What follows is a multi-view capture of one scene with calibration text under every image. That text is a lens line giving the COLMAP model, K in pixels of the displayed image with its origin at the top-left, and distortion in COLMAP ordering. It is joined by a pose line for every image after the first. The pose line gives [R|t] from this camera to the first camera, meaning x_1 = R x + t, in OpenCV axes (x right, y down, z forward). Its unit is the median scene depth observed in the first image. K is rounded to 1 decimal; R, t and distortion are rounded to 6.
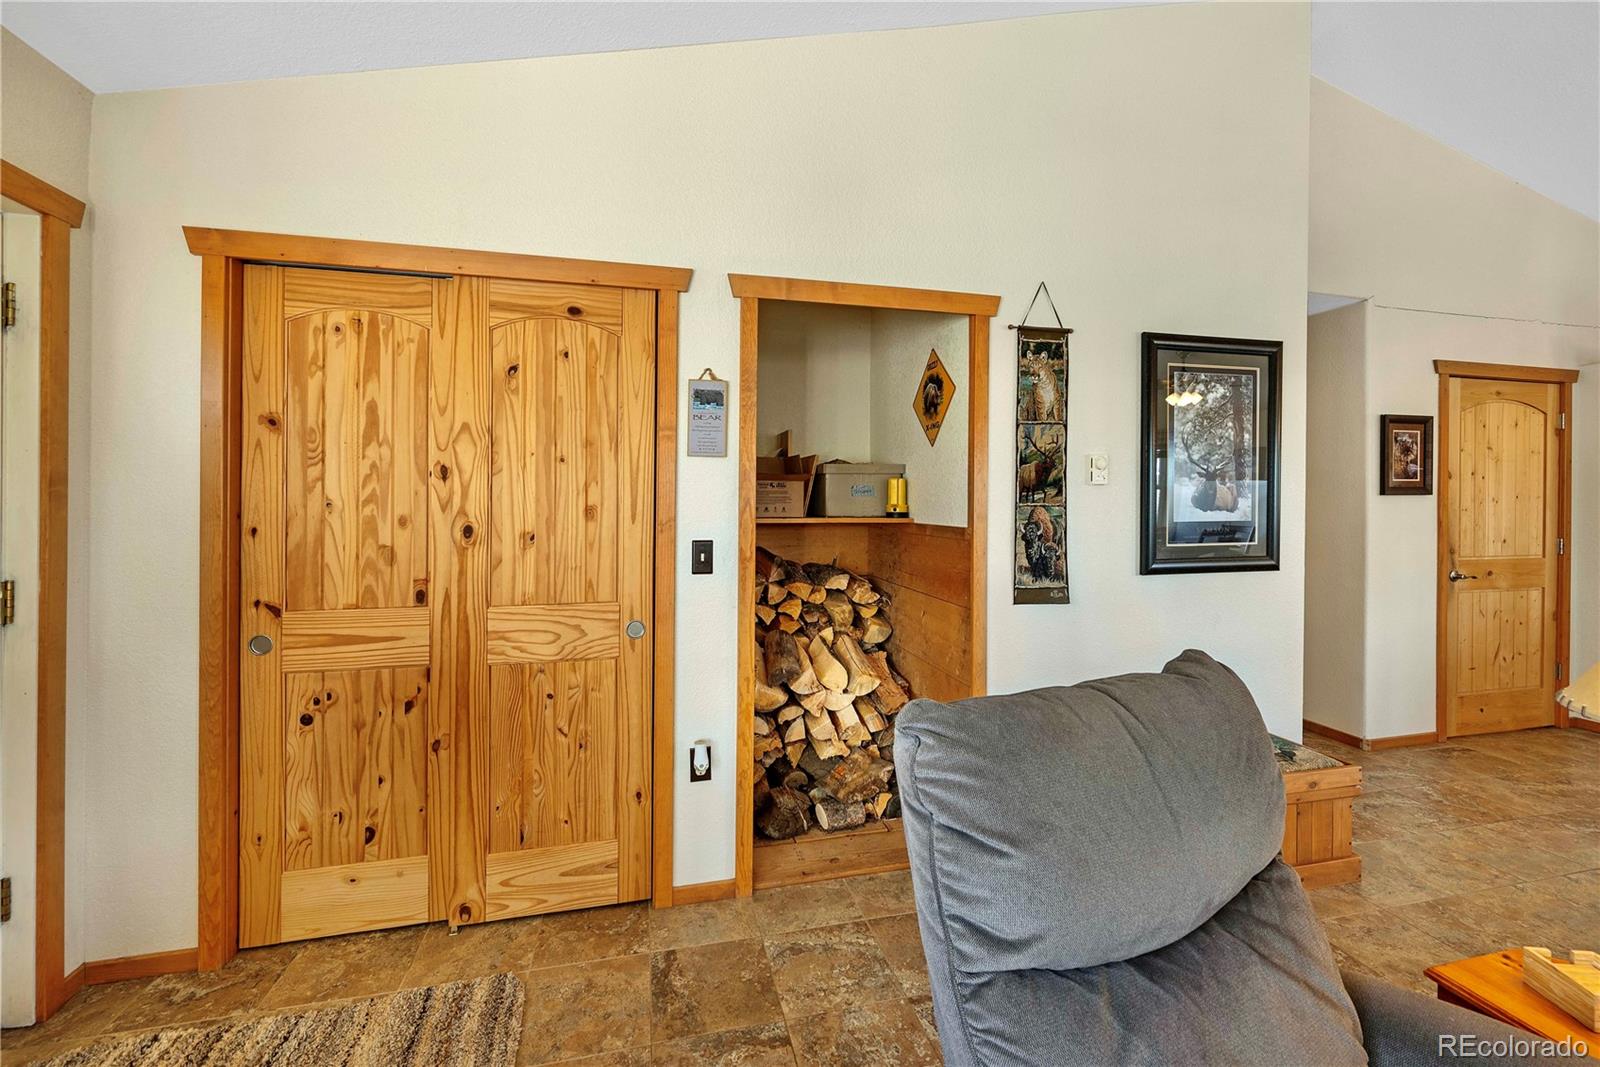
lens RADIAL K [[642.1, 0, 803.8], [0, 642.1, 502.5], [0, 0, 1]] dist [0.000096, -0.000501]
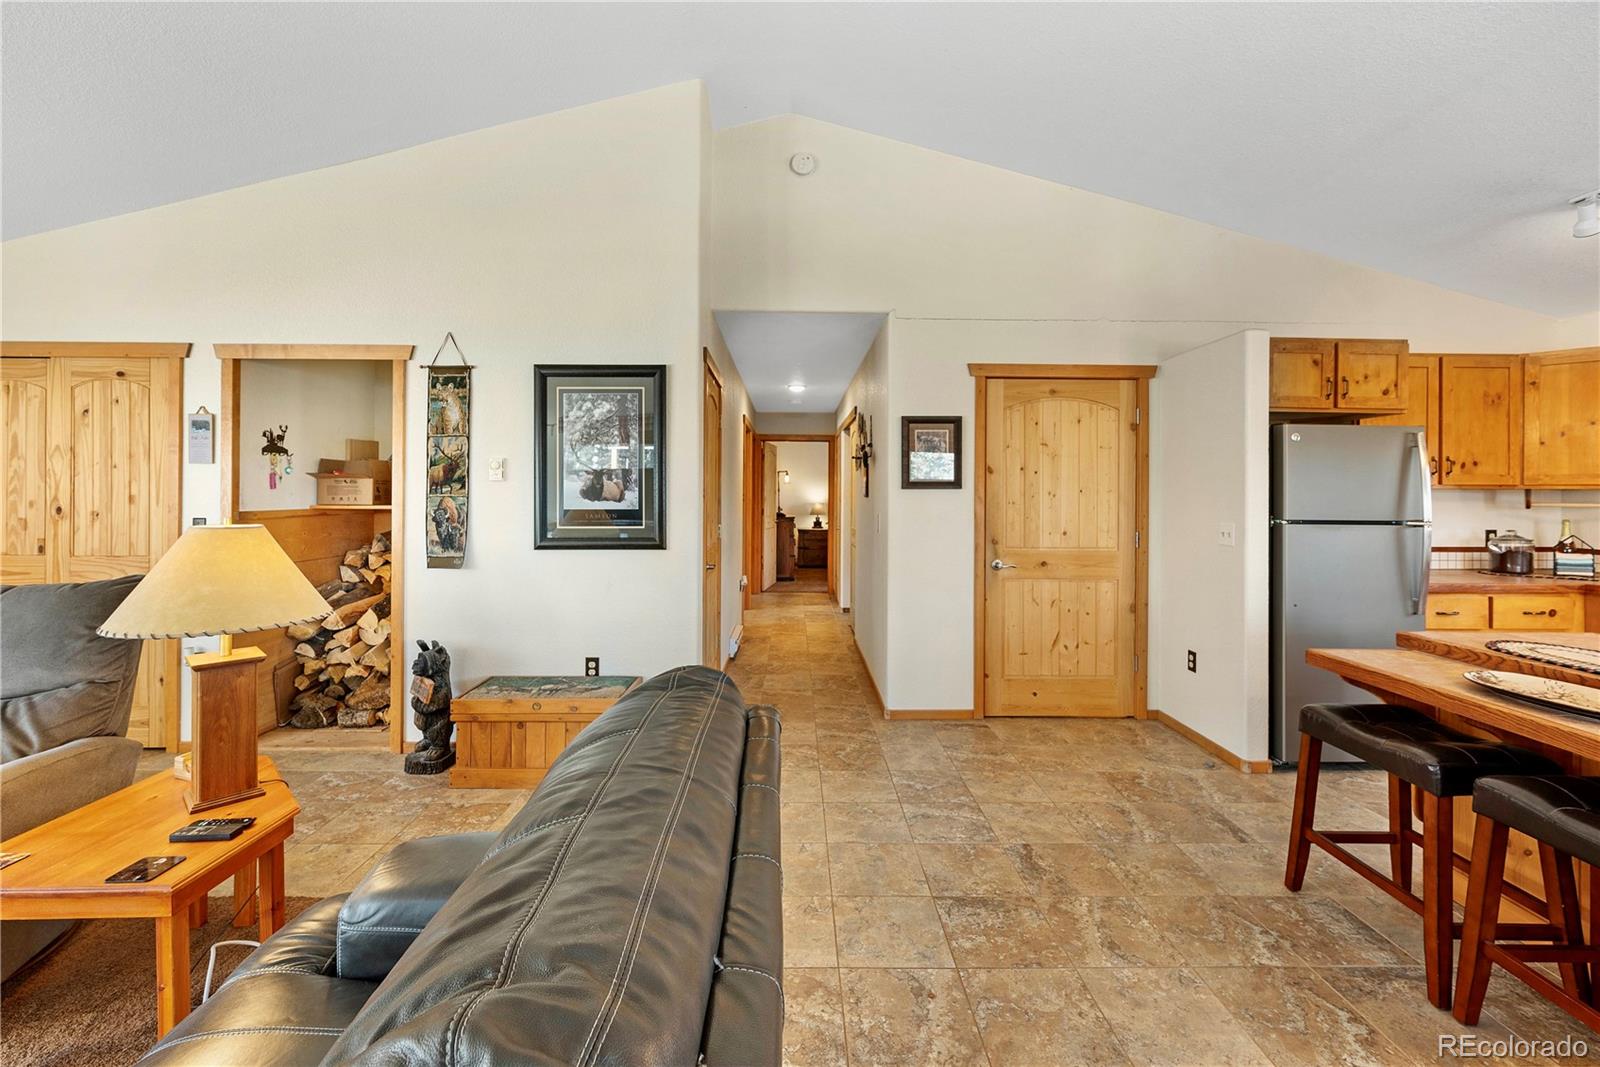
lens RADIAL K [[642.1, 0, 801.0], [0, 642.1, 495.7], [0, 0, 1]] dist [0.000096, -0.000501]
pose [[0.976531, 0.002176, -0.215366, 1.392580], [-0.002961, 0.999990, -0.003322, 0.005629], [0.215356, 0.003882, 0.976528, -0.168518]]
